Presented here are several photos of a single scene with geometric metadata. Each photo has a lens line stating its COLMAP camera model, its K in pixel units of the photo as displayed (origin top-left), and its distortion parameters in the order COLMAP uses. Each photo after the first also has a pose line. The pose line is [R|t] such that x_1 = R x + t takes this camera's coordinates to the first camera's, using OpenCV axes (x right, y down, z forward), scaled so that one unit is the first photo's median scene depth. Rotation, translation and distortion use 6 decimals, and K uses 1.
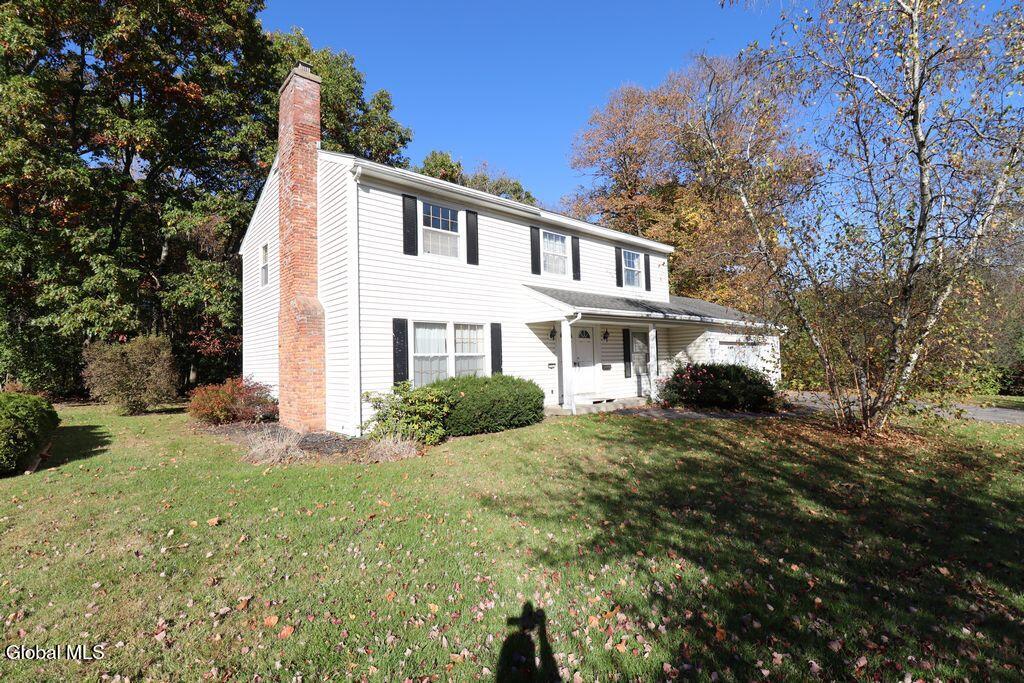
lens RADIAL K [[474.7, 0, 512.0], [0, 474.7, 341.5], [0, 0, 1]] dist [0.000352, -0.015010]
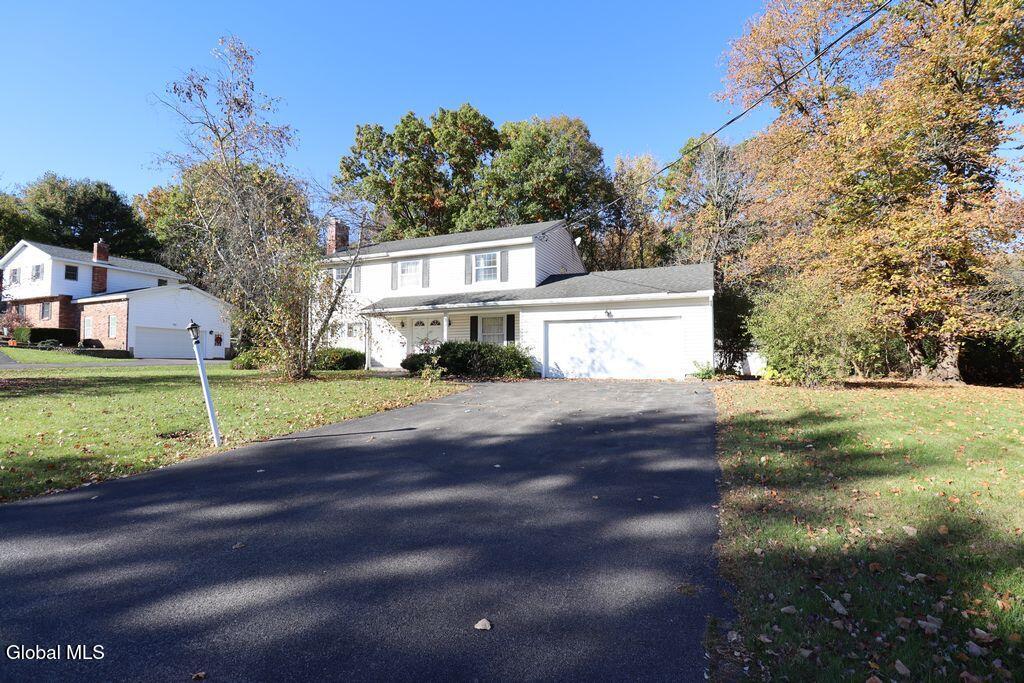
lens RADIAL K [[474.7, 0, 512.0], [0, 474.7, 341.5], [0, 0, 1]] dist [0.000352, -0.015010]
pose [[0.420455, -0.011945, -0.907235, 1.535823], [0.035934, 0.999348, 0.003496, 0.043619], [0.906602, -0.034070, 0.420610, 0.577732]]
